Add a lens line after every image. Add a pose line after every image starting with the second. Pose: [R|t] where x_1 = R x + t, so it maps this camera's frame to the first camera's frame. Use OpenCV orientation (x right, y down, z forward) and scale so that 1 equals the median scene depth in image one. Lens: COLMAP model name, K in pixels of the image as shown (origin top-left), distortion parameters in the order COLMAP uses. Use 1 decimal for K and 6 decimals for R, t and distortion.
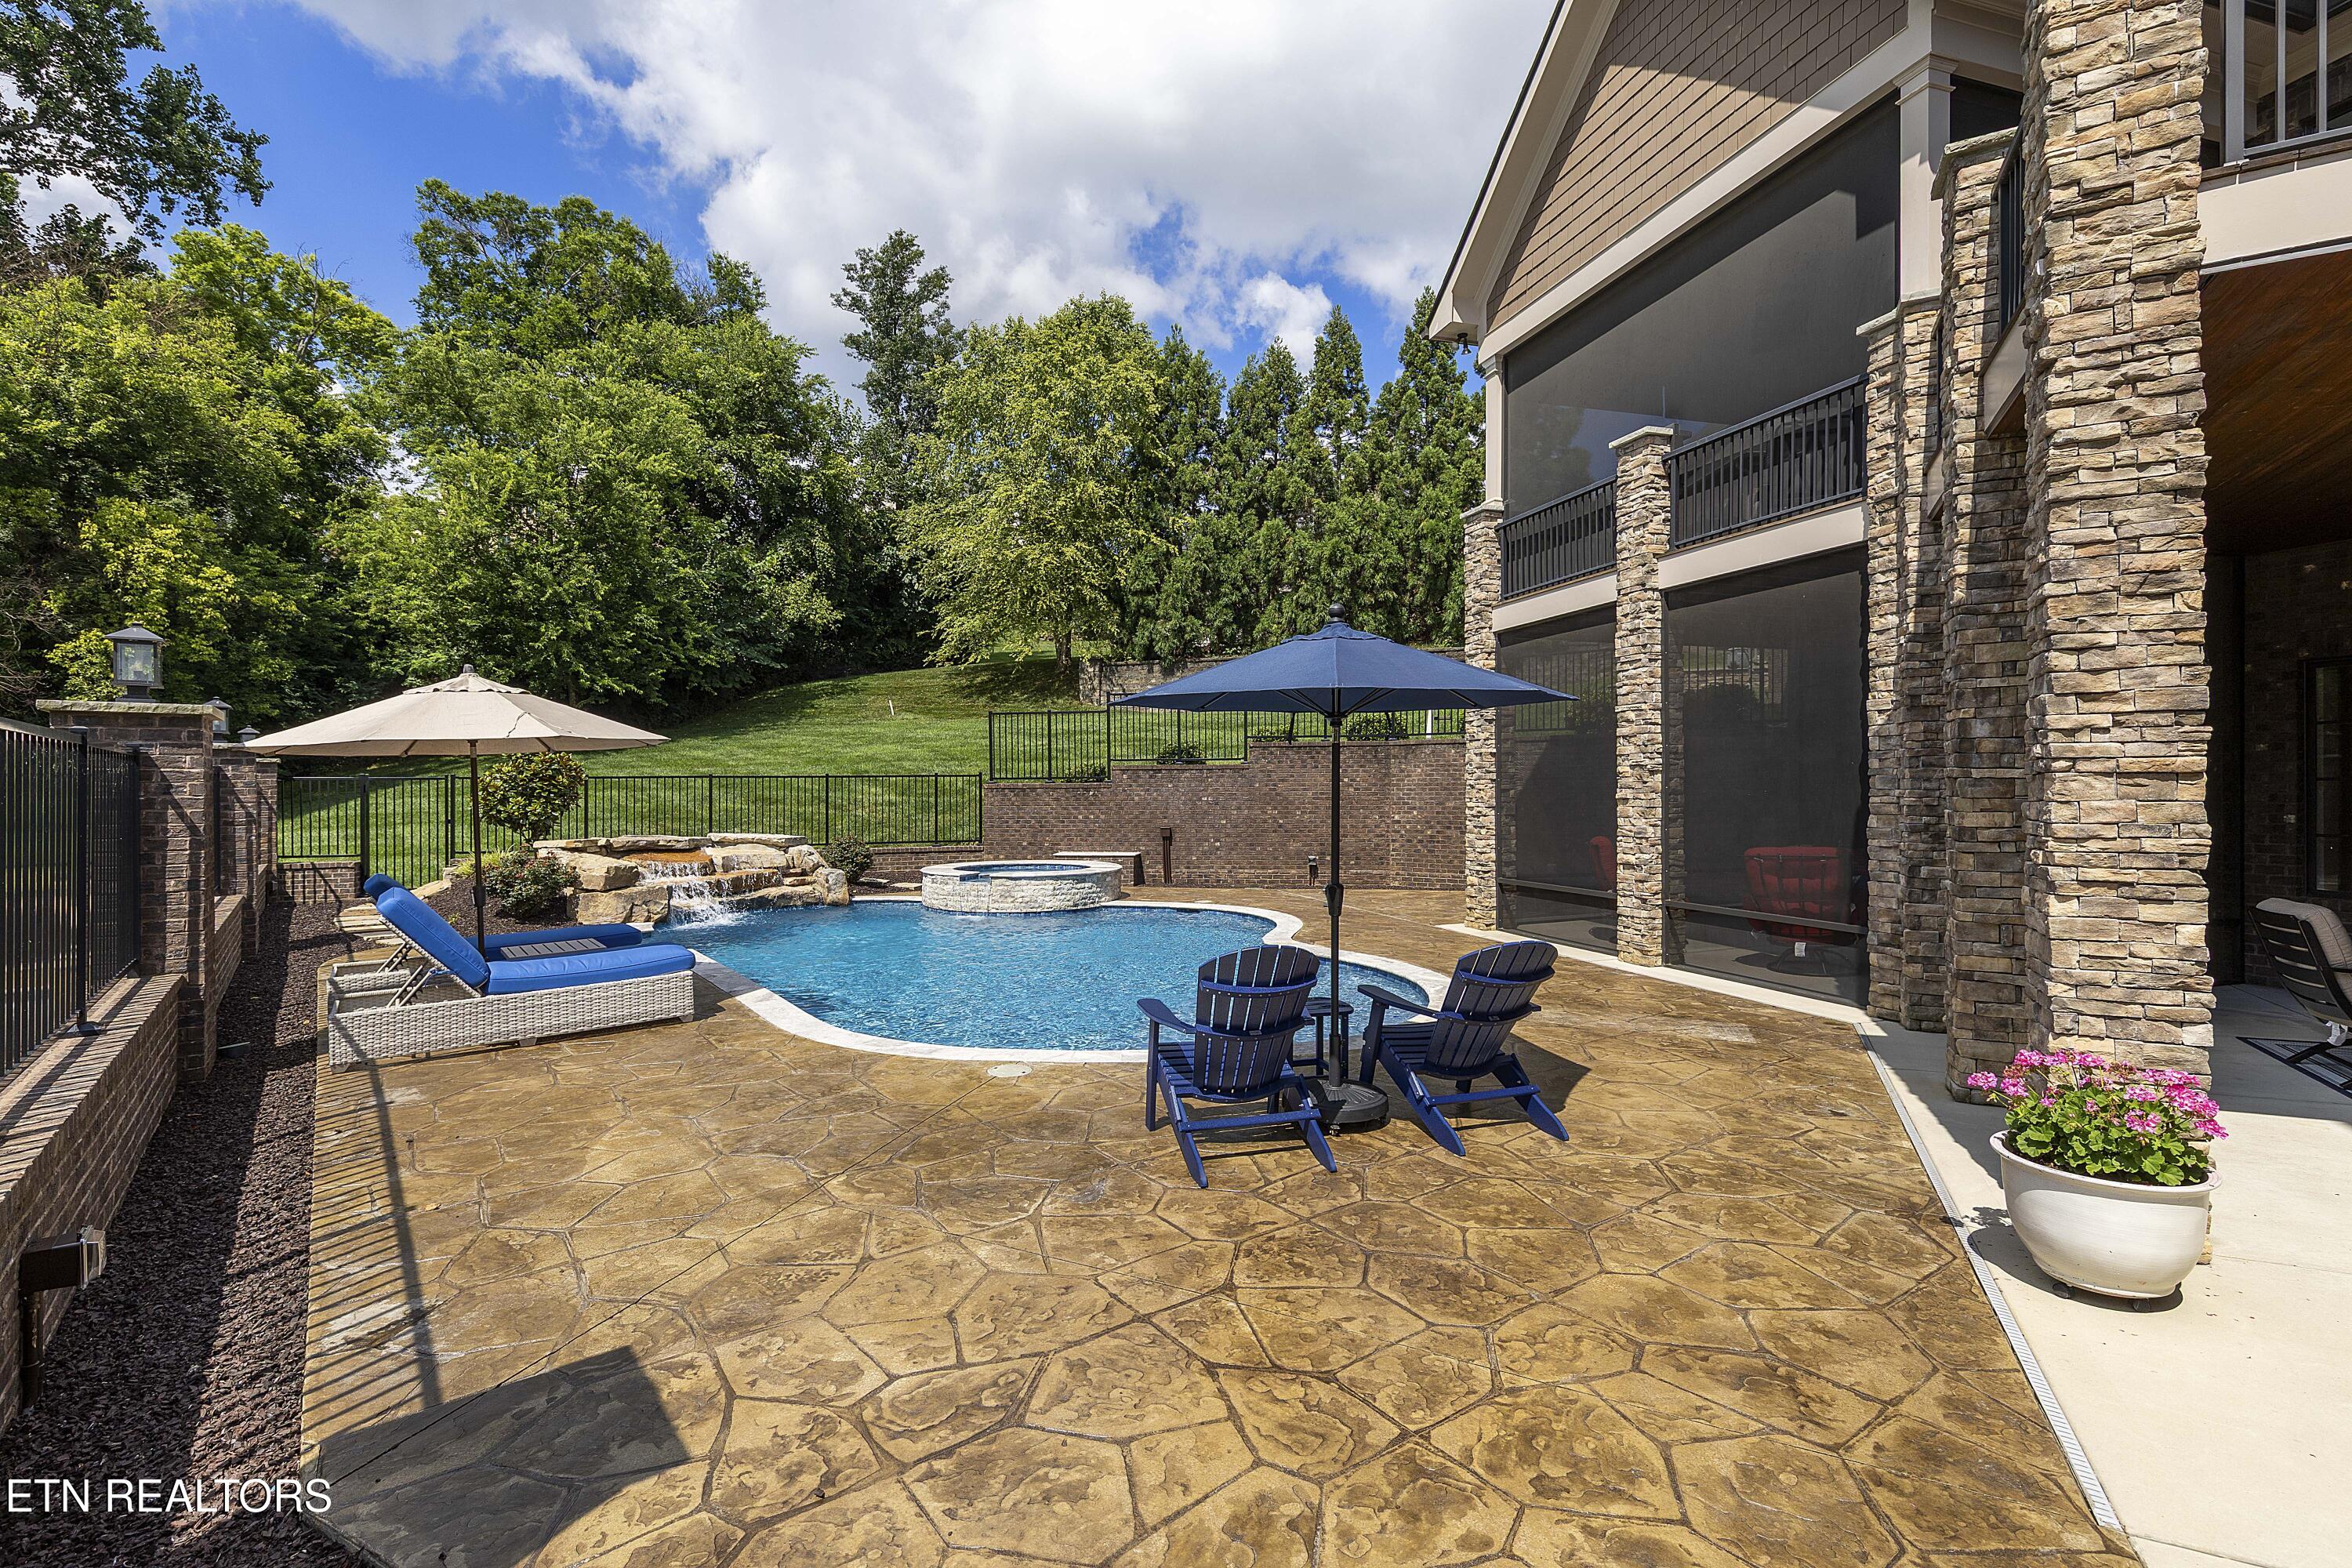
lens RADIAL K [[1061.4, 0, 1176.0], [0, 1061.4, 784.0], [0, 0, 1]] dist [0.016347, -0.000038]
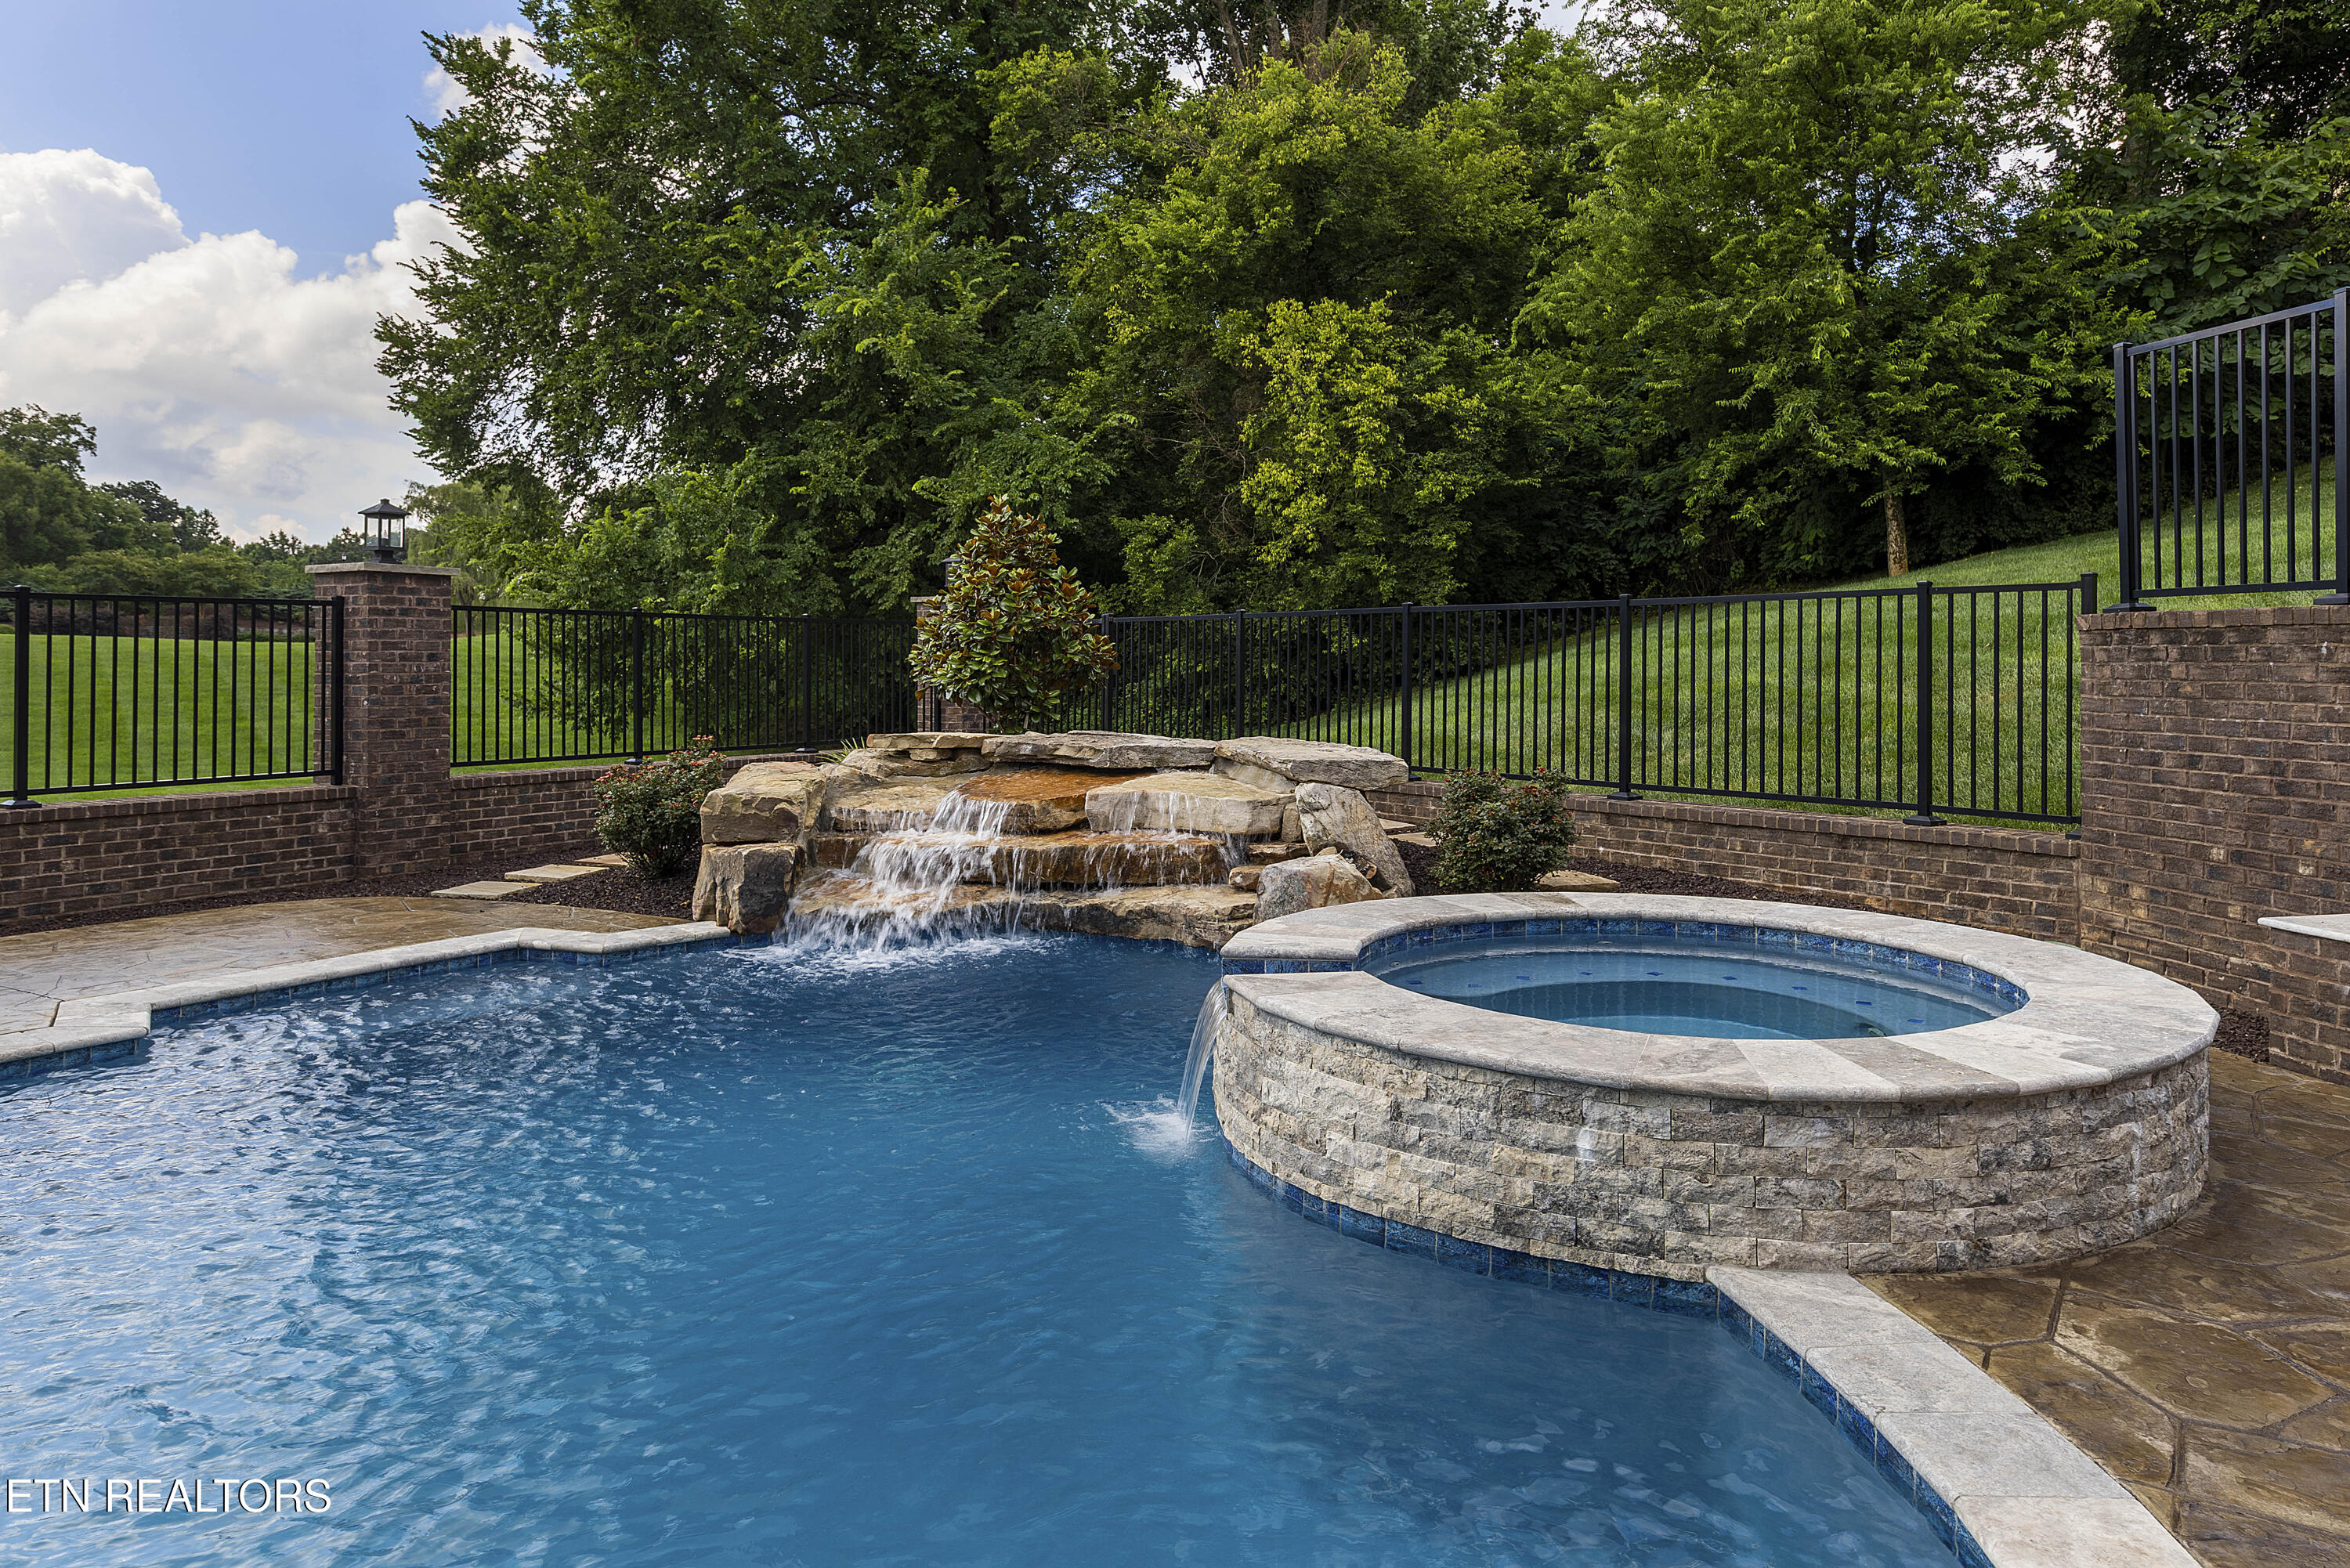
lens RADIAL K [[1467.0, 0, 1171.6], [0, 1467.0, 642.9], [0, 0, 1]] dist [0.005724, 0.001831]
pose [[0.340283, -0.002124, -0.940321, 0.070857], [0.000241, 0.999998, -0.002172, 0.006098], [0.940323, 0.000513, 0.340283, 0.486745]]
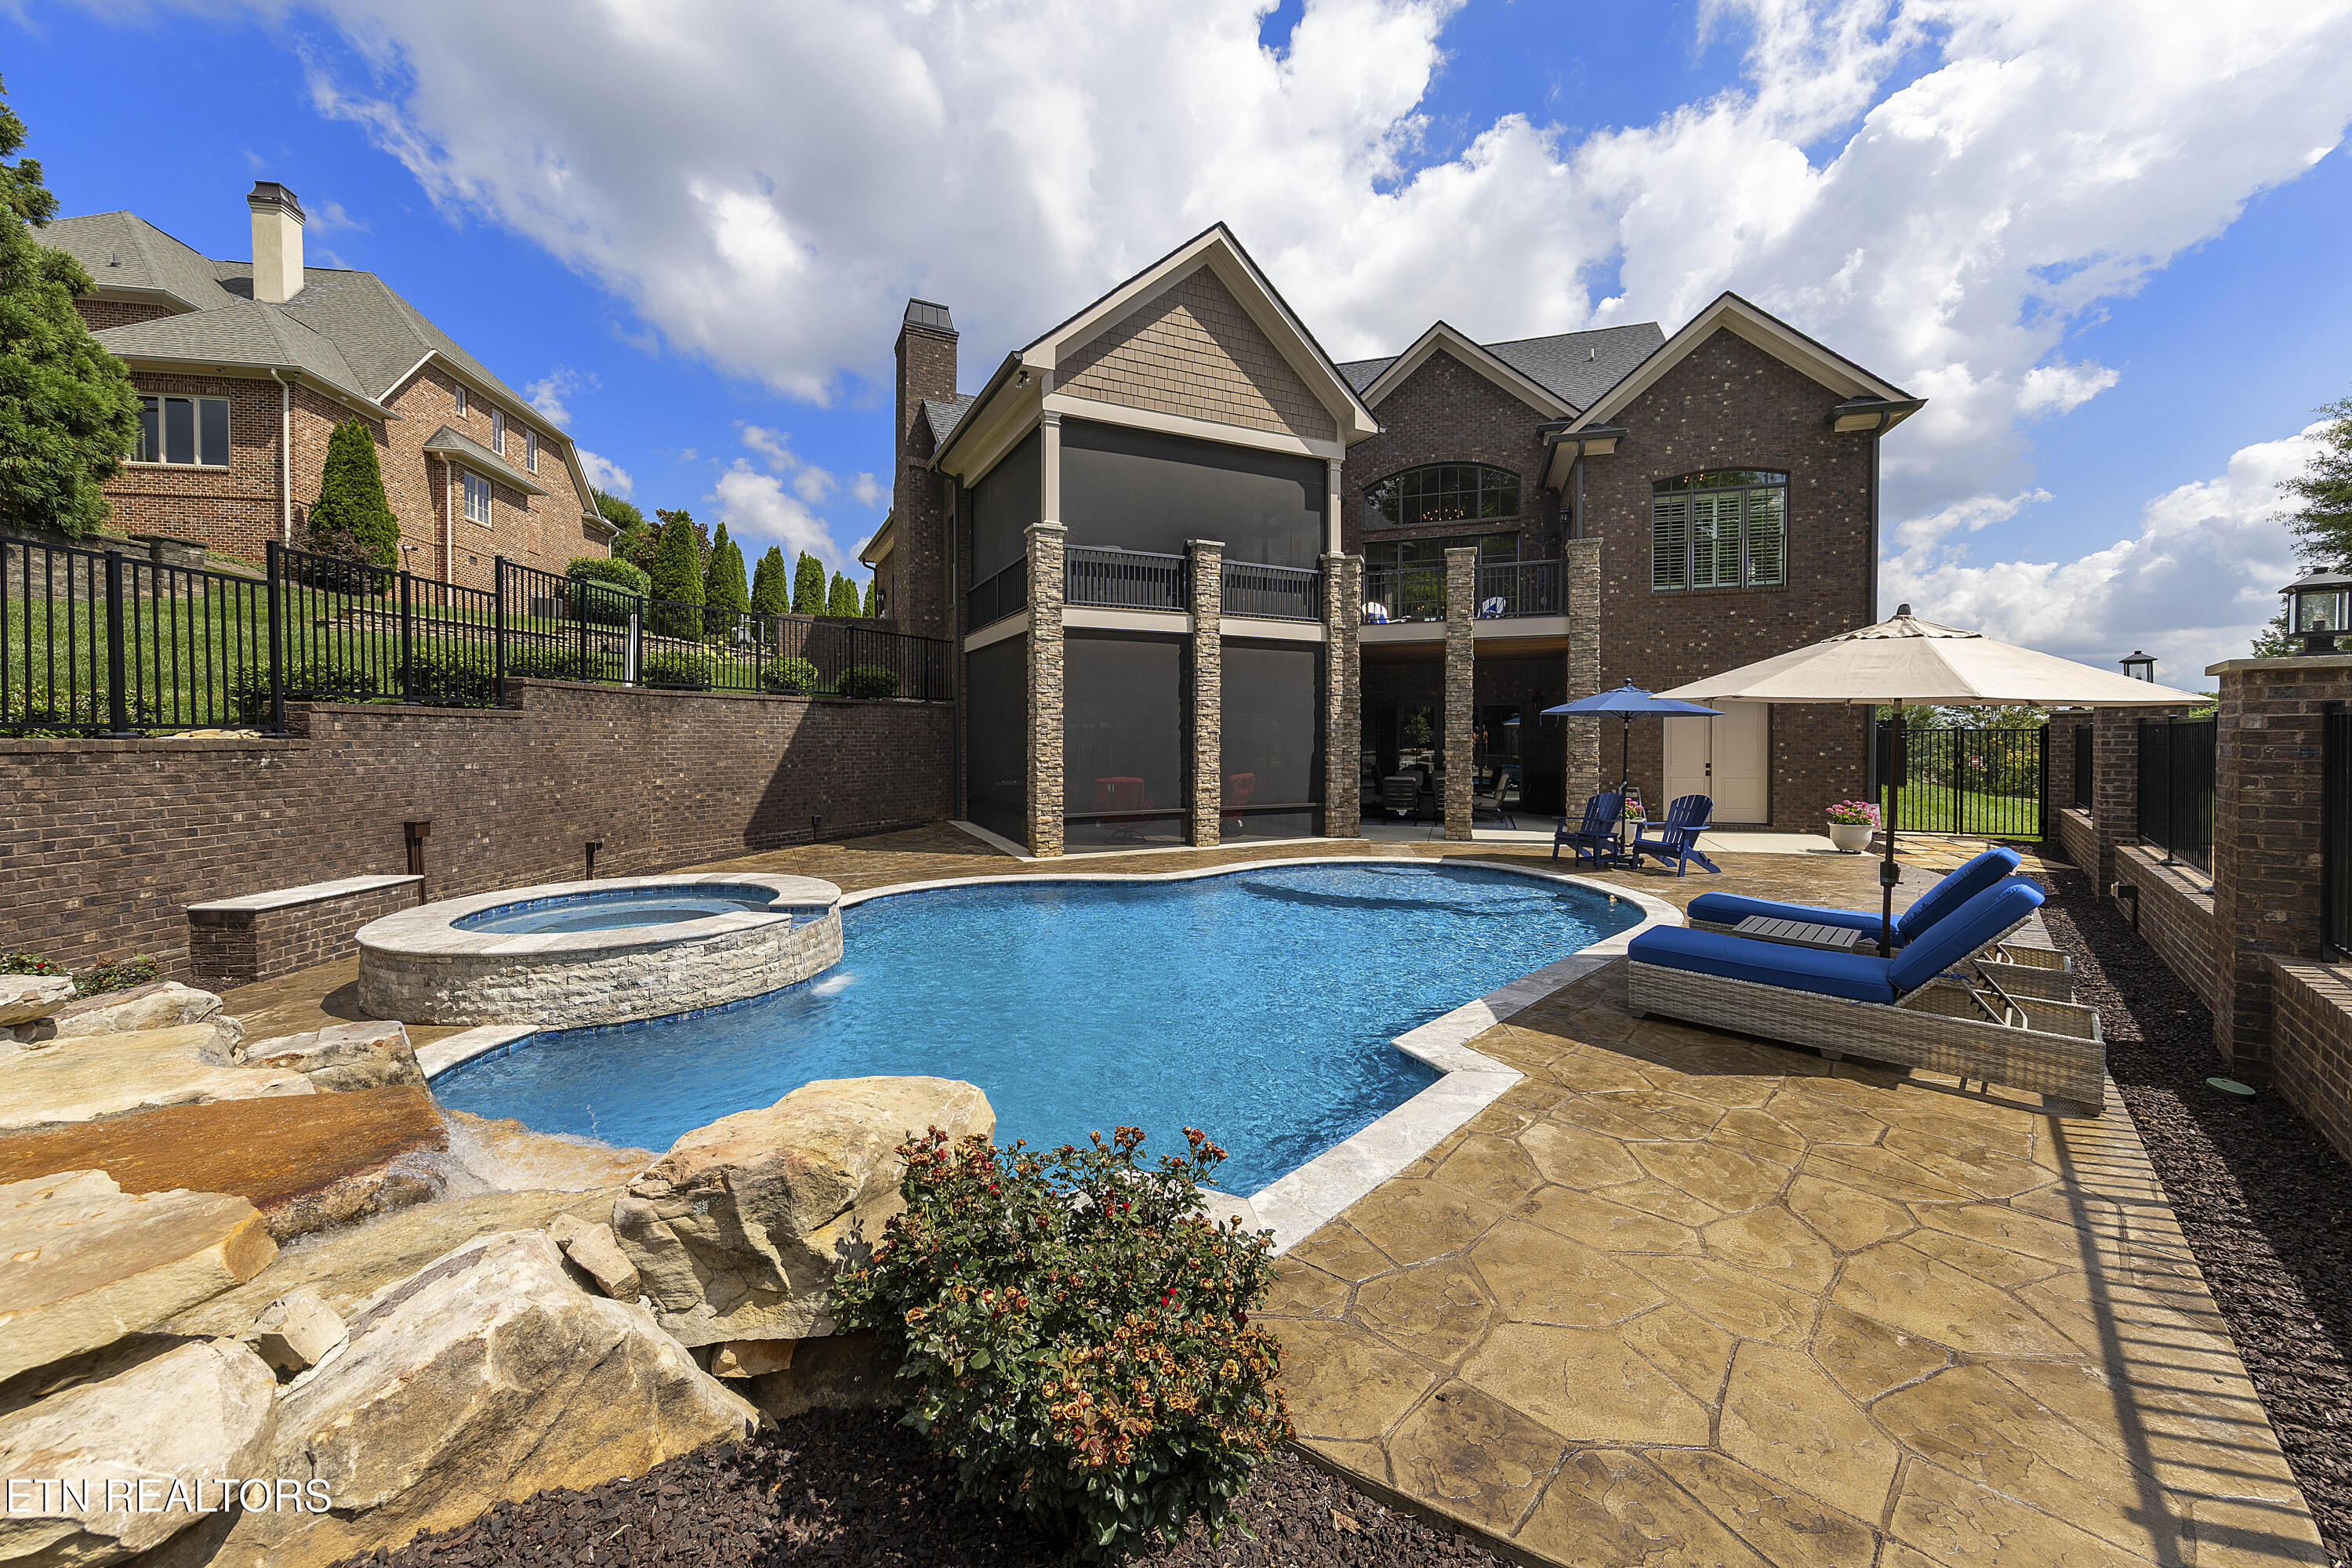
lens RADIAL K [[884.3, 0, 1180.9], [0, 884.3, 753.3], [0, 0, 1]] dist [0.008742, -0.000180]
pose [[-0.176009, -0.013210, 0.984300, -0.380682], [-0.003043, 0.999912, 0.012875, -0.000587], [-0.984384, -0.000730, -0.176034, 0.503342]]
